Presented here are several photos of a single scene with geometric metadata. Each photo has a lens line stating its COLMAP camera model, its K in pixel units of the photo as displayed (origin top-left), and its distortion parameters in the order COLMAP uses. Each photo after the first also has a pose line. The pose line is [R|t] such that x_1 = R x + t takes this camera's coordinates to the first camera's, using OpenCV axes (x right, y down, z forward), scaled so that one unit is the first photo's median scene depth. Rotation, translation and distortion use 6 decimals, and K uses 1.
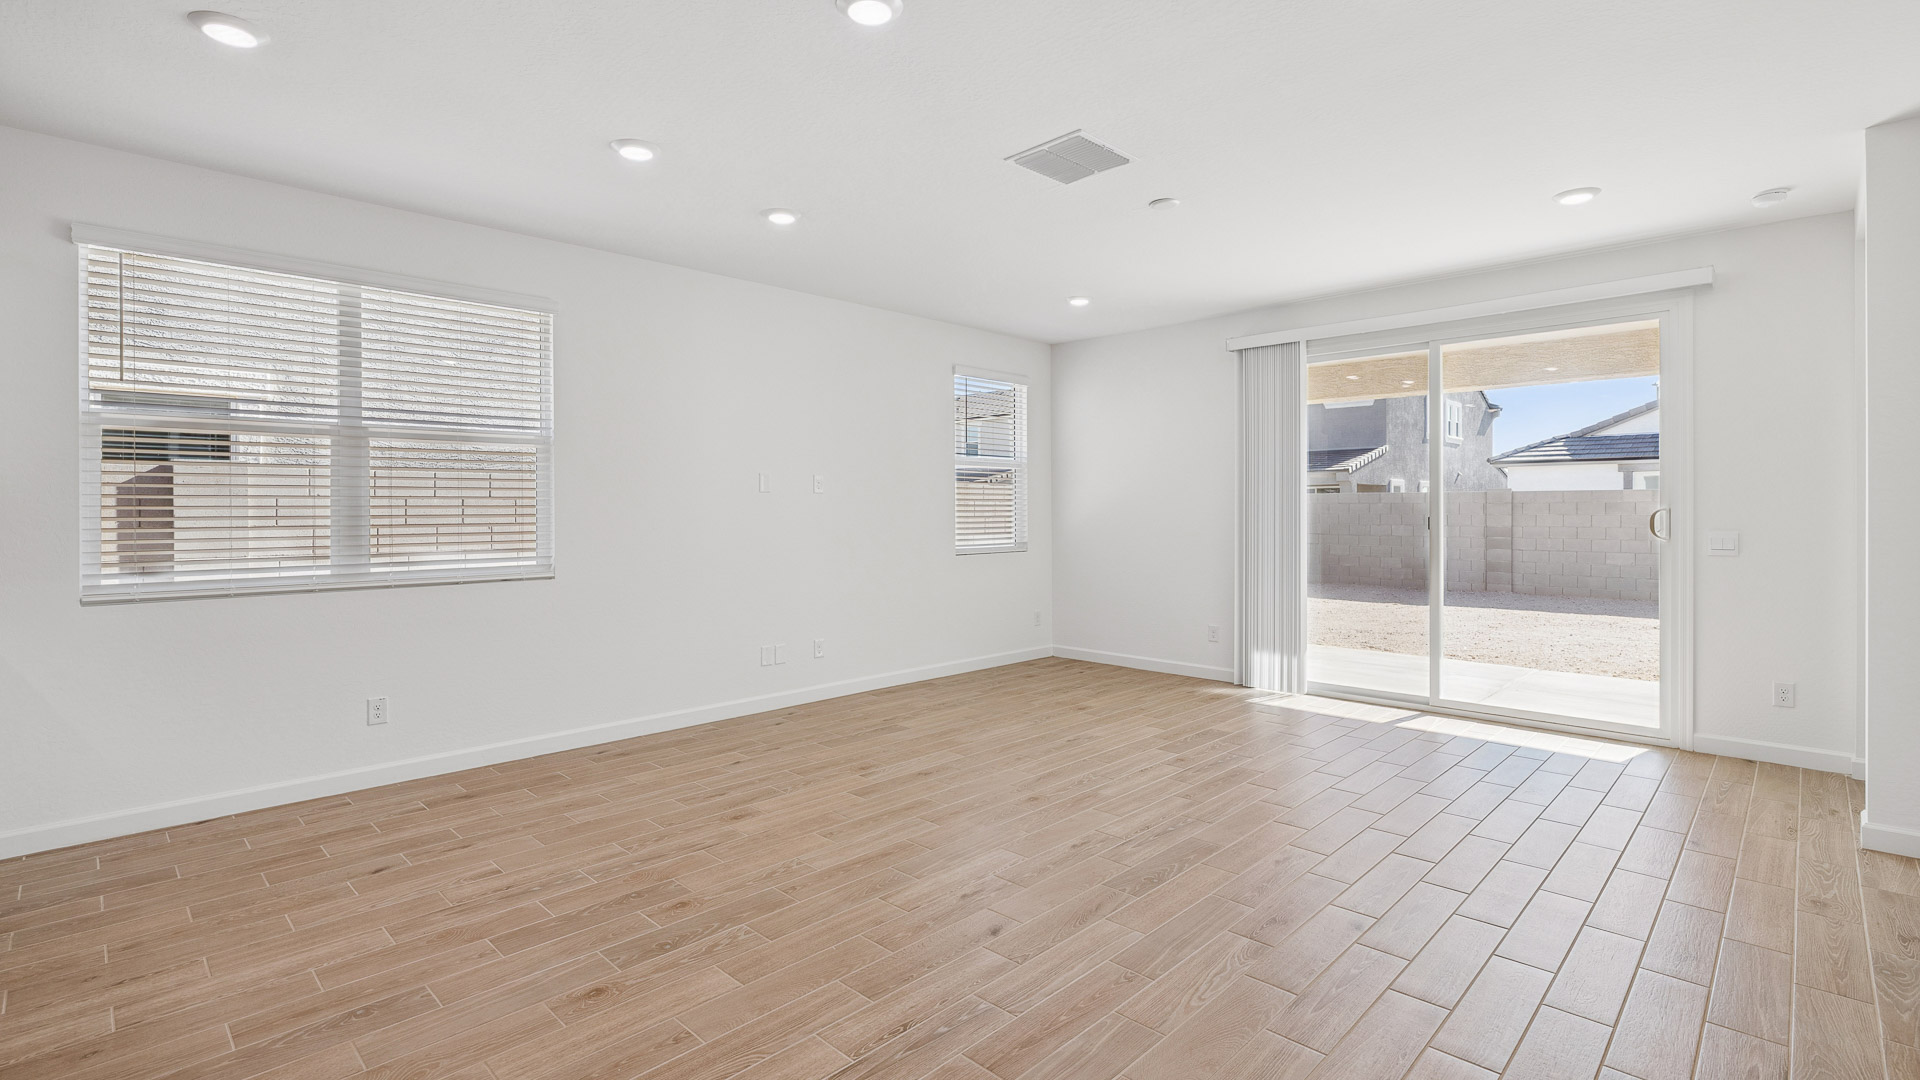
lens RADIAL K [[866.0, 0, 975.1], [0, 866.0, 530.7], [0, 0, 1]] dist [0.002462, 0.000429]
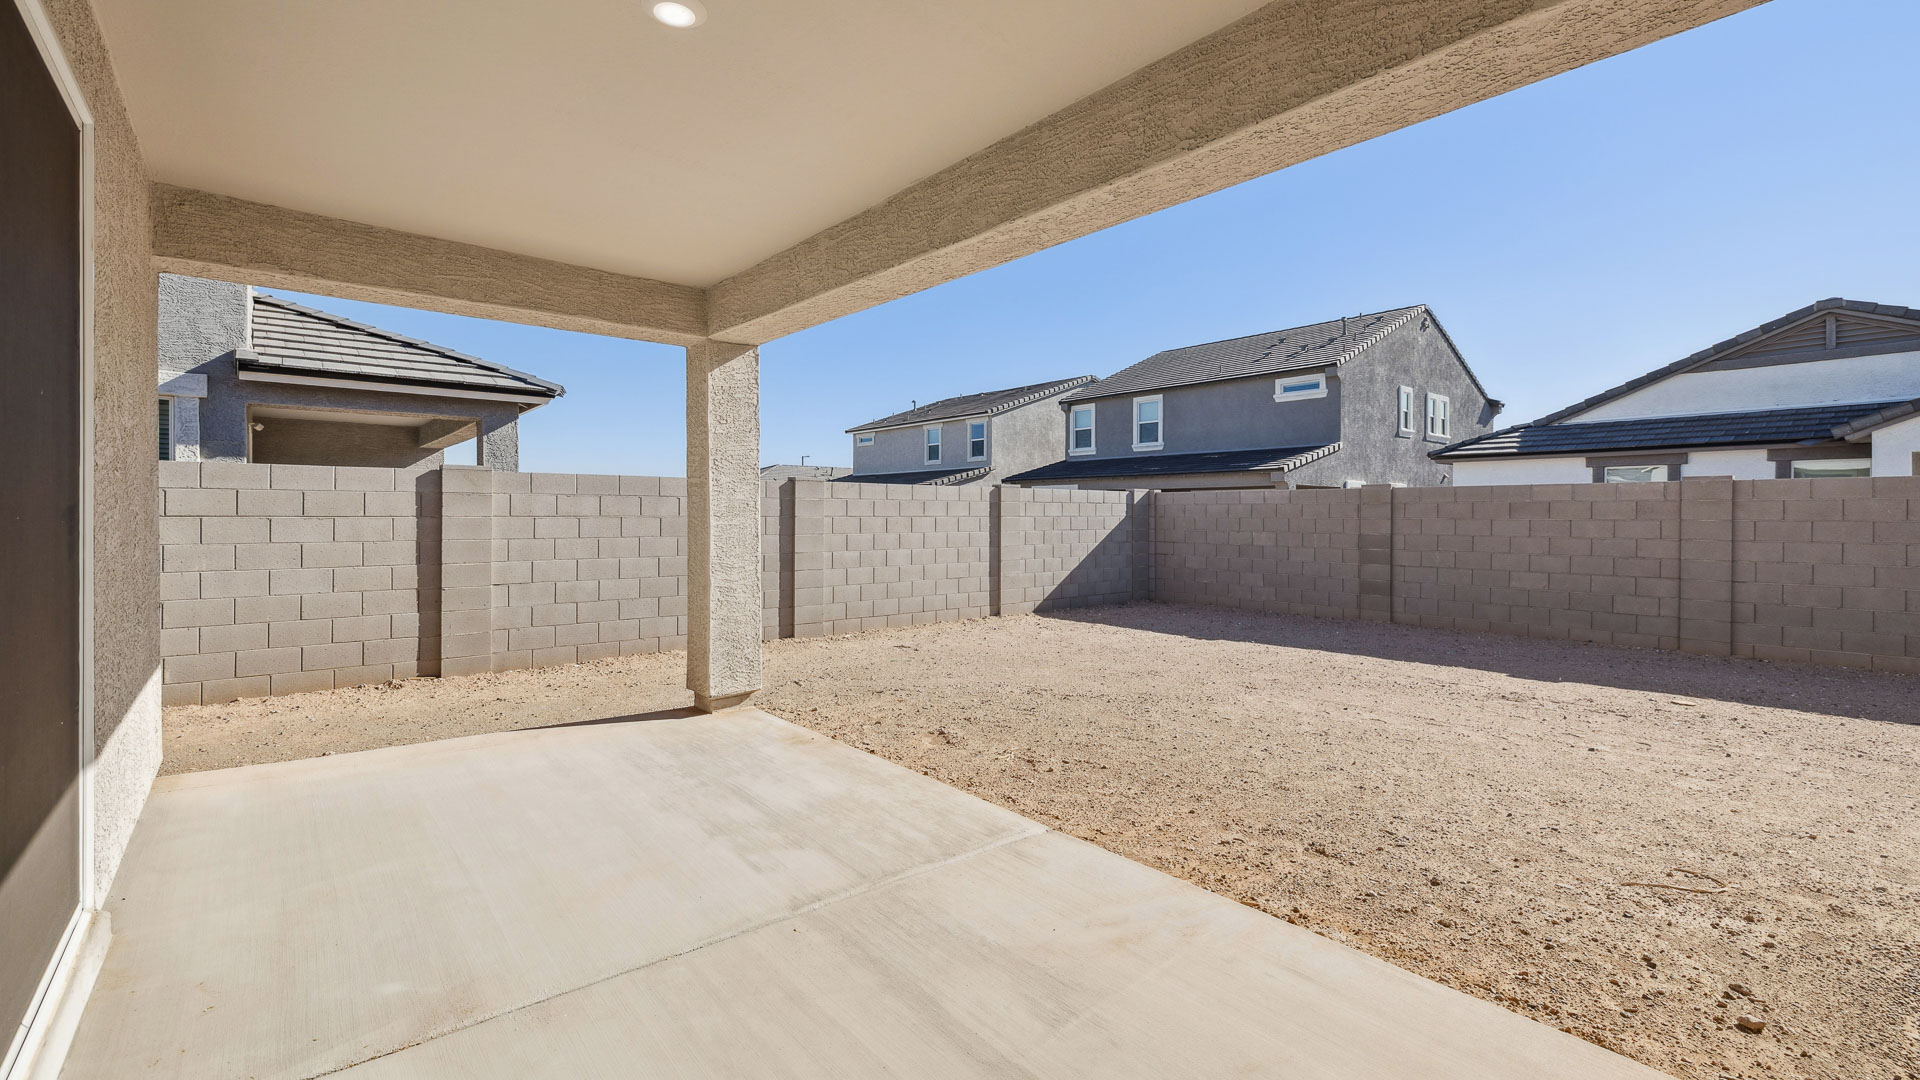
lens RADIAL K [[811.2, 0, 964.2], [0, 811.2, 530.7], [0, 0, 1]] dist [0.002050, 0.000077]
pose [[0.995150, 0.008436, -0.098006, 0.237116], [-0.009101, 0.999938, -0.006341, -0.000217], [0.097946, 0.007202, 0.995166, 0.195286]]
